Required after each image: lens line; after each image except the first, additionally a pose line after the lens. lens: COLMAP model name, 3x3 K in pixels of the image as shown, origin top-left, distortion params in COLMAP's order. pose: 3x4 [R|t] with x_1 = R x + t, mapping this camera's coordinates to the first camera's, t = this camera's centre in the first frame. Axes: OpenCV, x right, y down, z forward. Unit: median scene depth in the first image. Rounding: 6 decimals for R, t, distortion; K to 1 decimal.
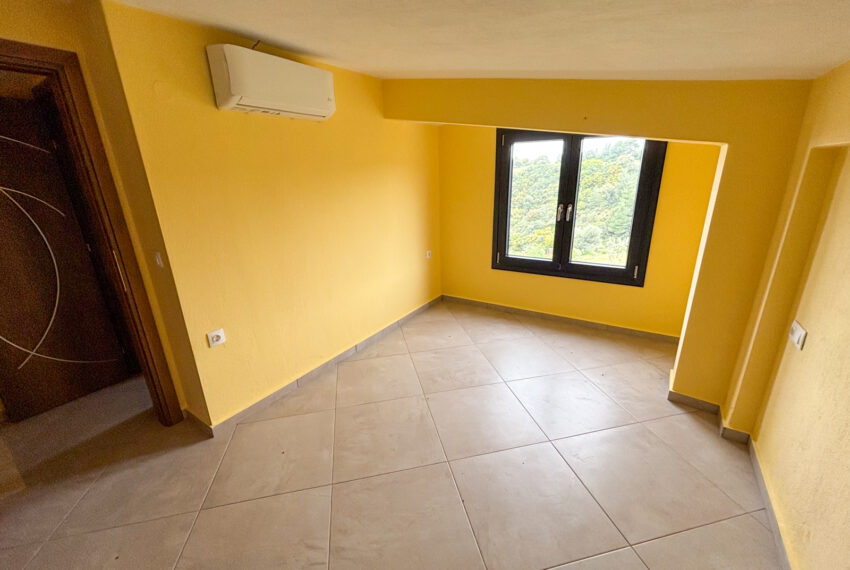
lens RADIAL K [[345.6, 0, 425.7], [0, 345.6, 285.9], [0, 0, 1]] dist [0.000803, -0.000136]
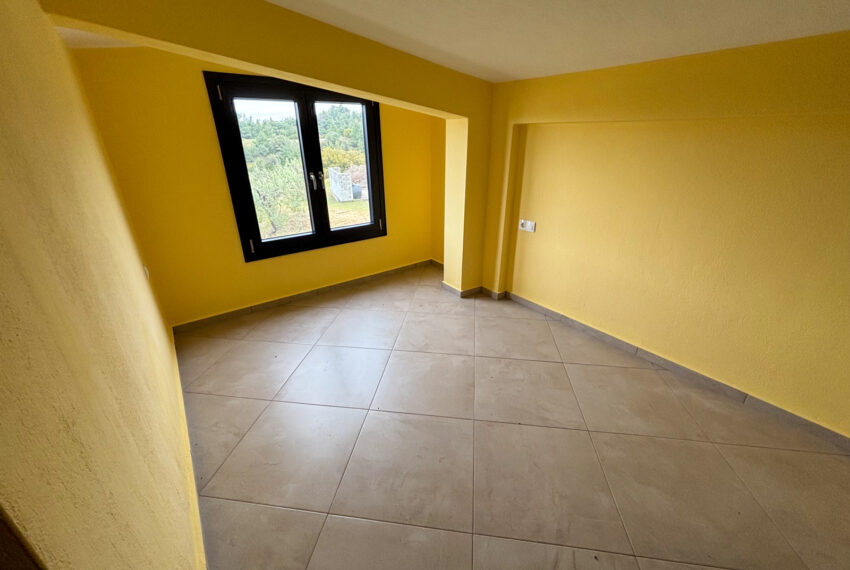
lens RADIAL K [[345.6, 0, 424.8], [0, 345.6, 285.2], [0, 0, 1]] dist [0.000803, -0.000136]
pose [[0.346172, -0.350011, 0.870435, -0.471559], [0.289392, 0.922395, 0.255813, -0.109048], [-0.892422, 0.163341, 0.420597, 0.397650]]
